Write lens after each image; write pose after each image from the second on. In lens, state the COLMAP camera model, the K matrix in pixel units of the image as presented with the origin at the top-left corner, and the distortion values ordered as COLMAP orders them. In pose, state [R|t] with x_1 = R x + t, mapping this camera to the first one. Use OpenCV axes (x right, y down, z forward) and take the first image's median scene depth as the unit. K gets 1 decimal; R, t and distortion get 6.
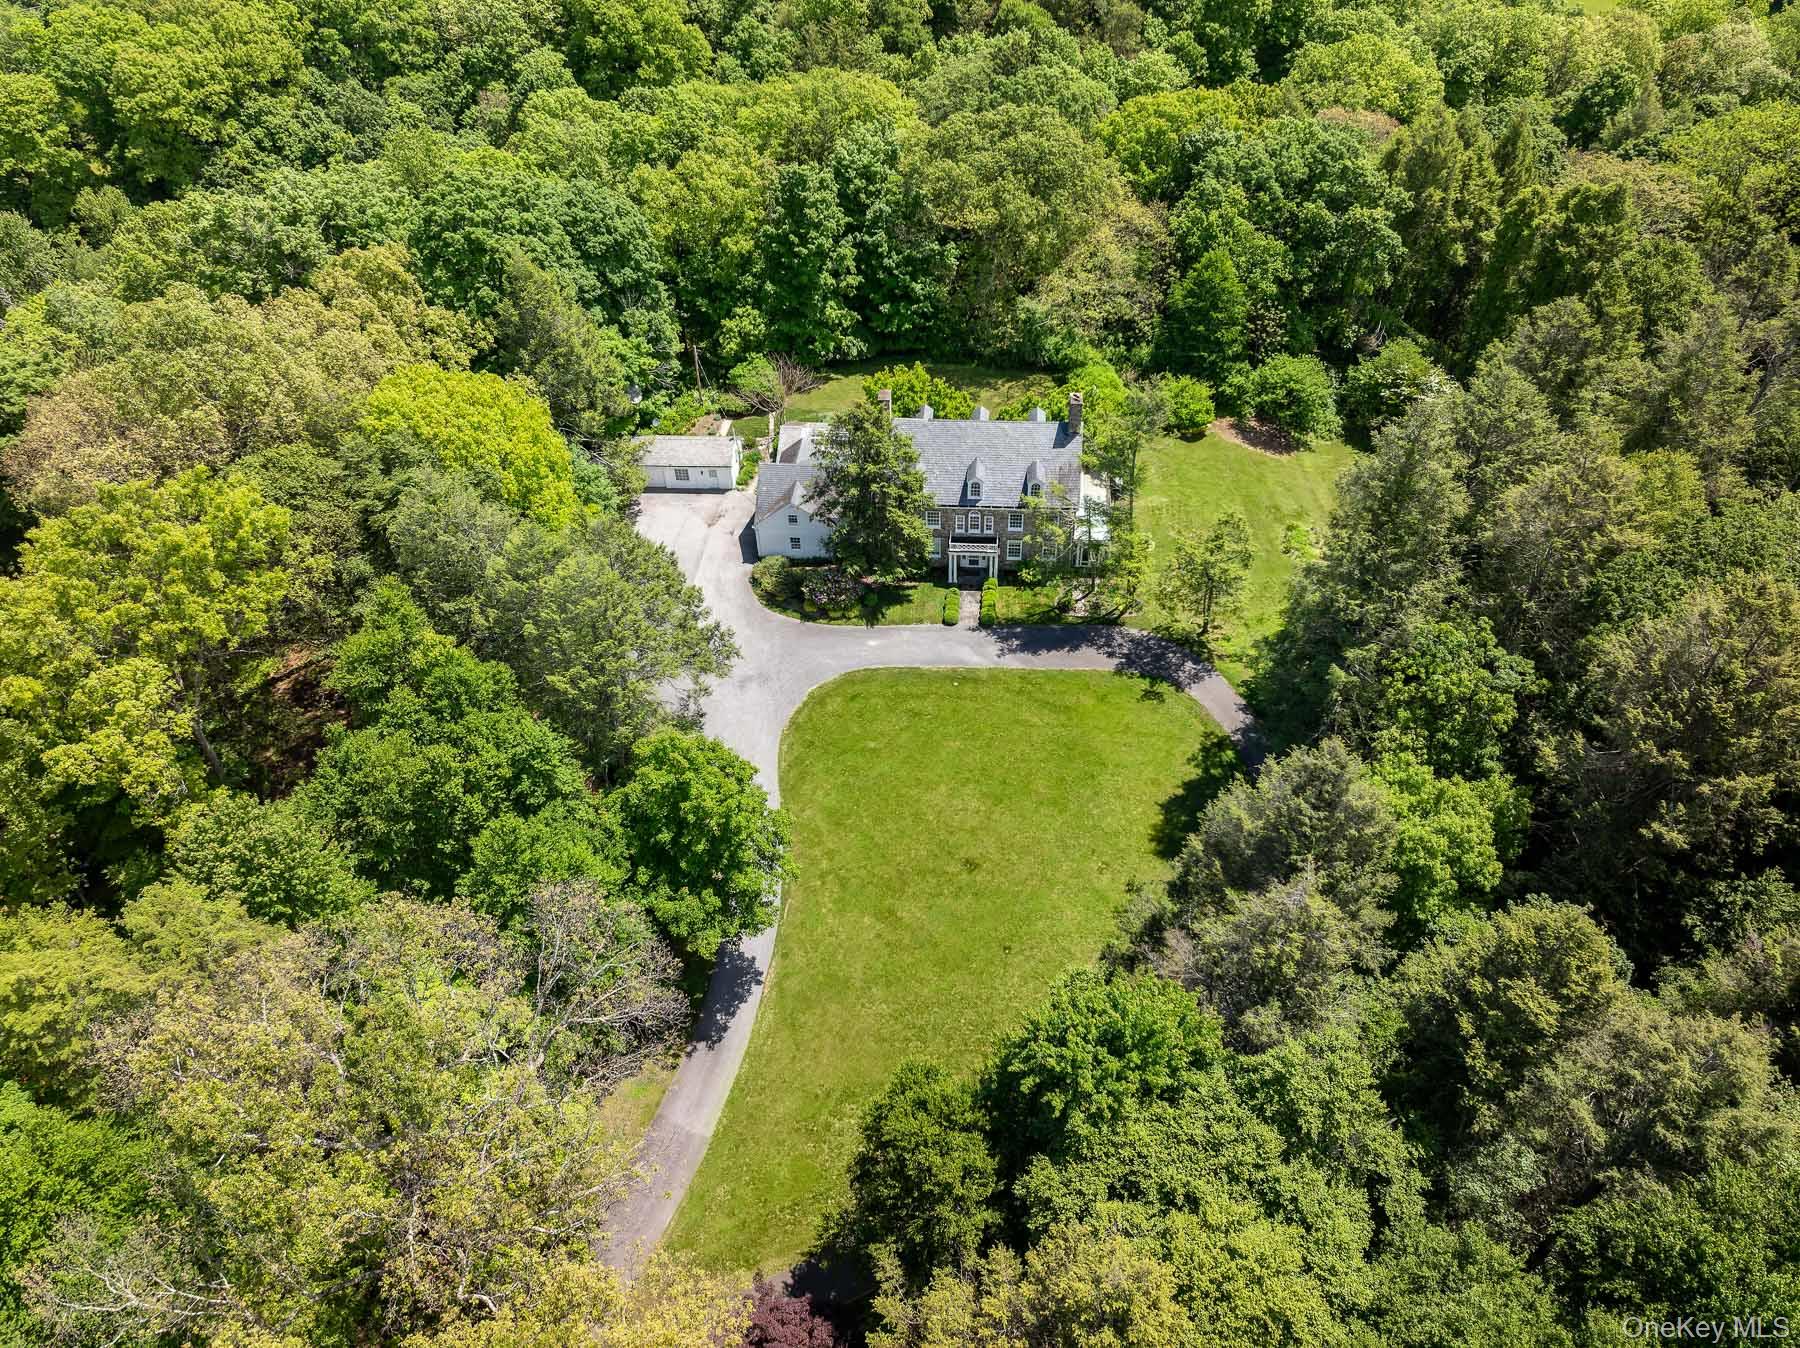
lens RADIAL K [[1258.4, 0, 902.5], [0, 1258.4, 667.2], [0, 0, 1]] dist [0.019486, -0.008535]
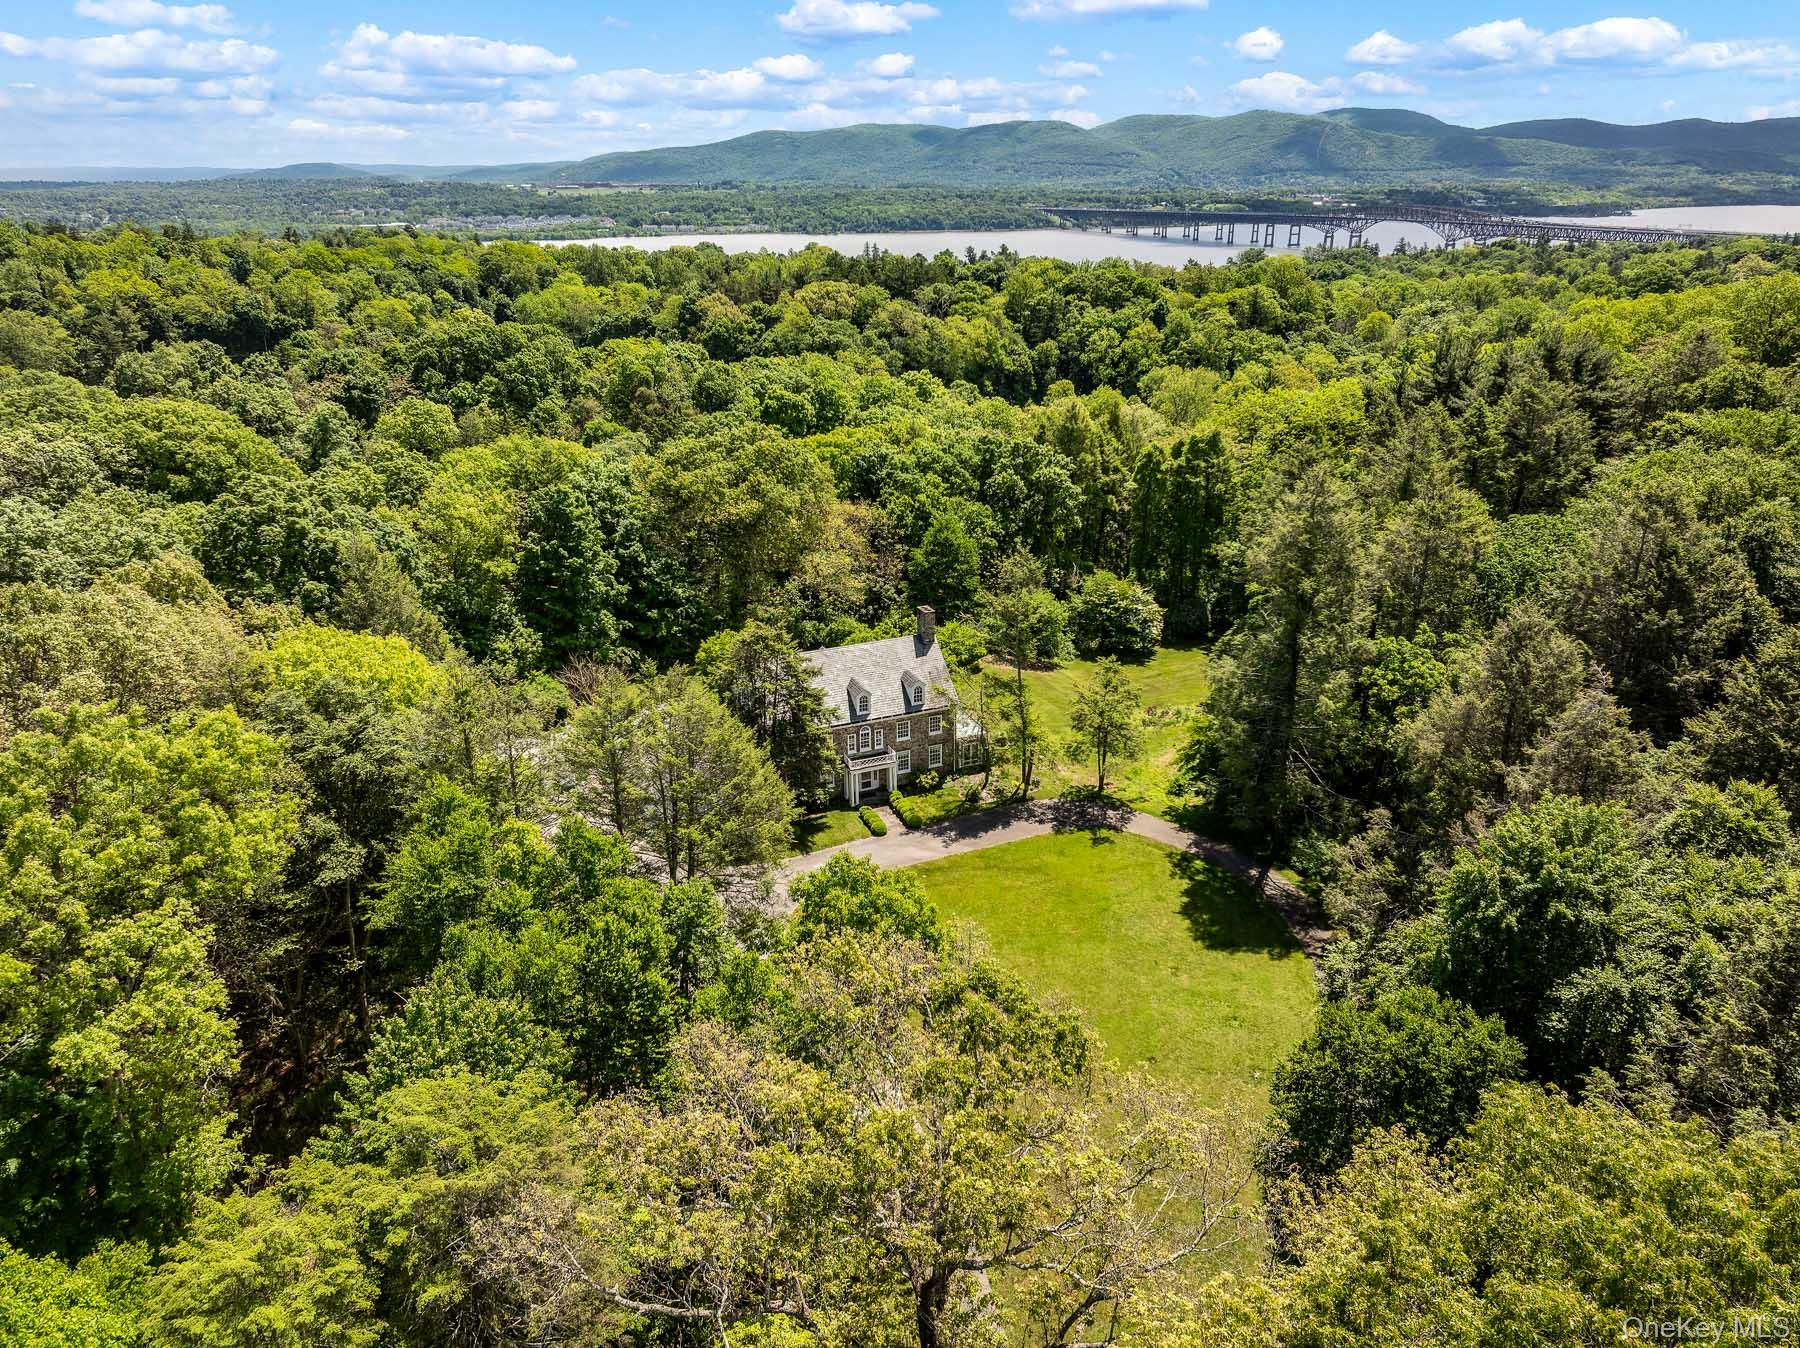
lens RADIAL K [[1258.4, 0, 903.9], [0, 1258.4, 674.2], [0, 0, 1]] dist [0.019486, -0.008535]
pose [[0.888097, -0.156305, 0.432264, -0.302382], [0.304357, 0.904686, -0.298178, 0.129515], [-0.344456, 0.396374, 0.851022, 0.105104]]
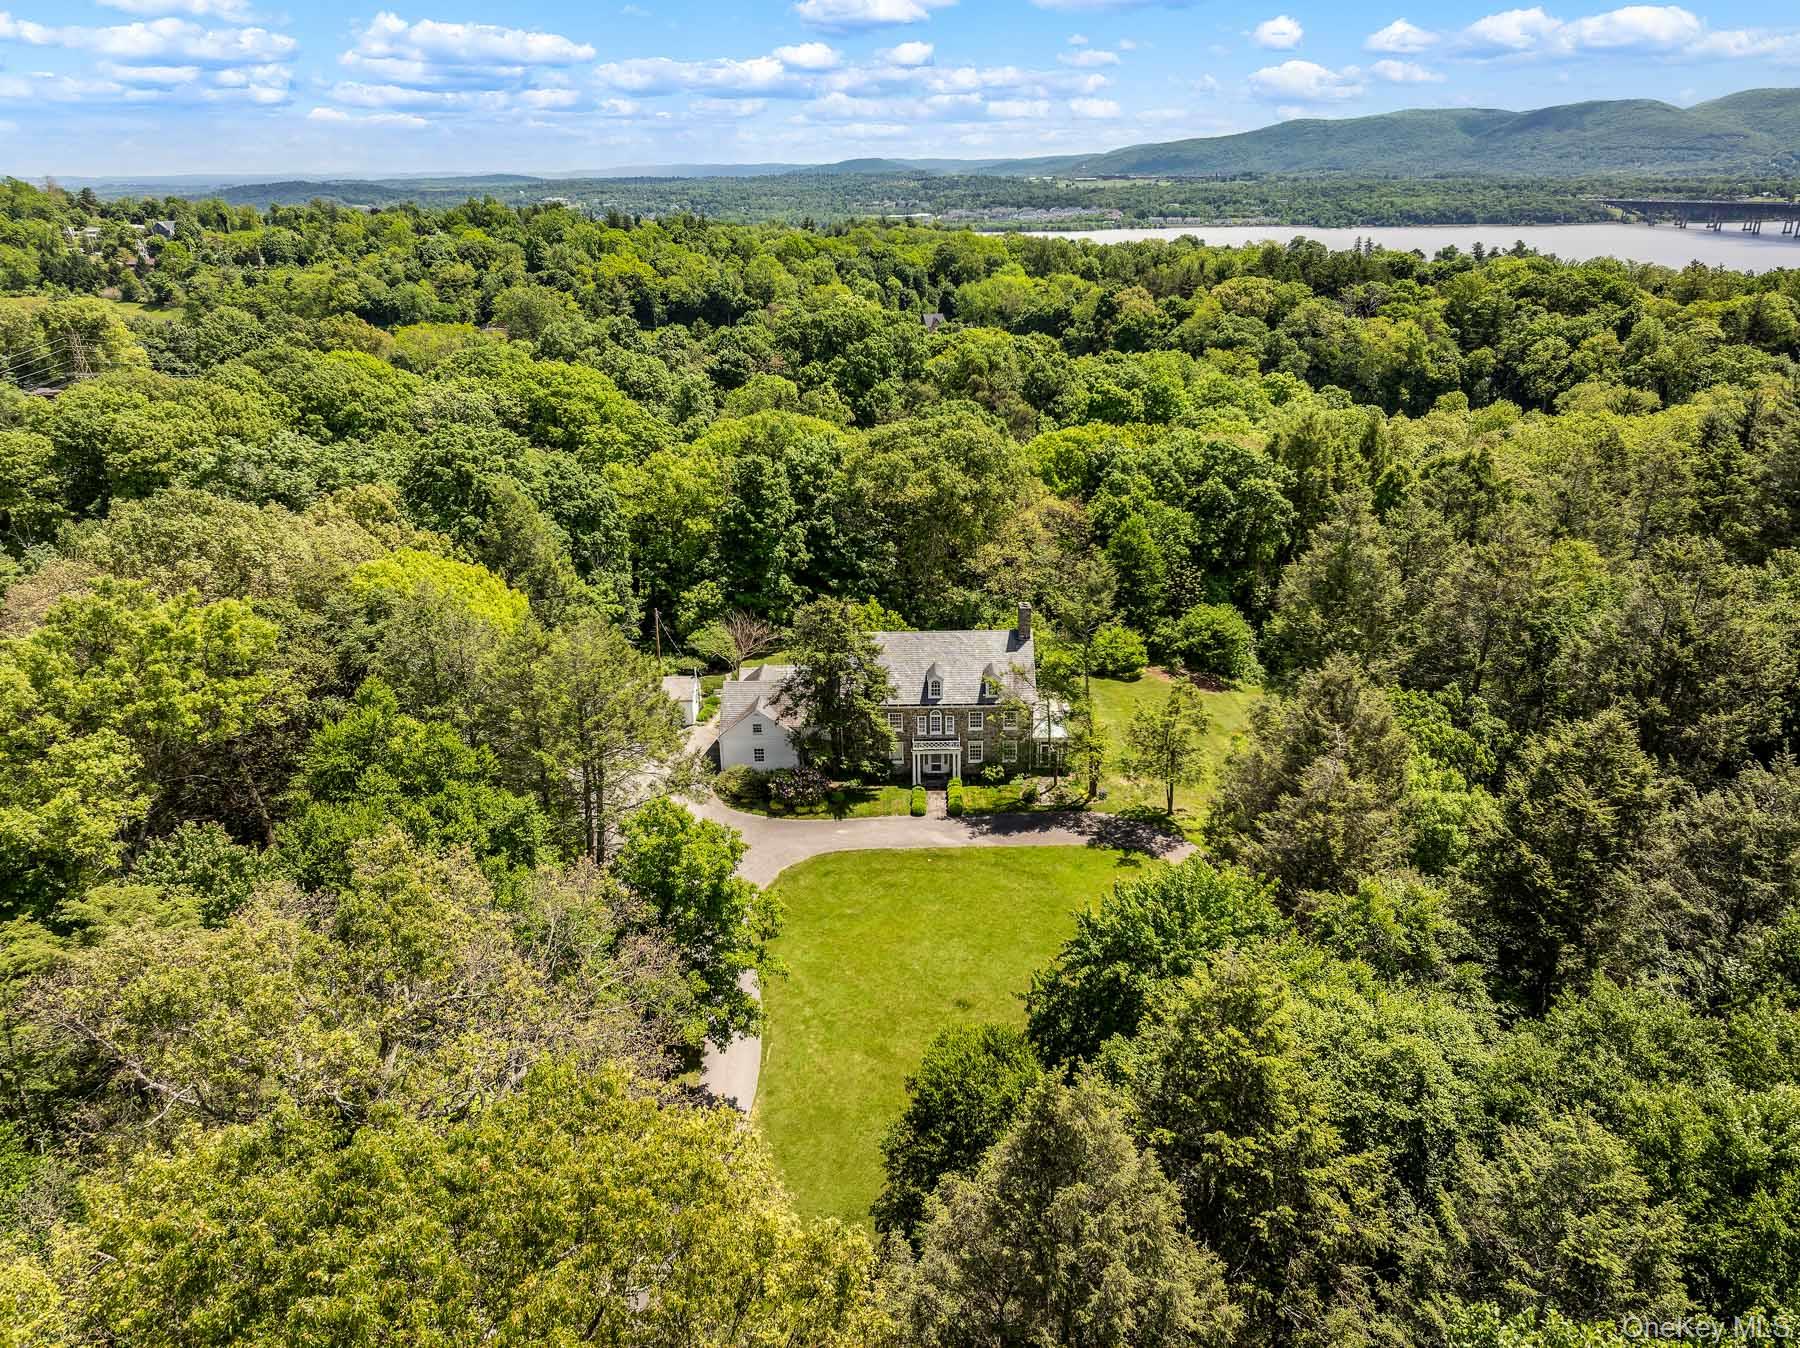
lens RADIAL K [[1258.4, 0, 902.4], [0, 1258.4, 668.6], [0, 0, 1]] dist [0.019486, -0.008535]
pose [[0.996902, -0.021720, 0.075598, -0.041541], [0.047797, 0.930594, -0.362918, 0.191080], [-0.062468, 0.365407, 0.928749, 0.028621]]
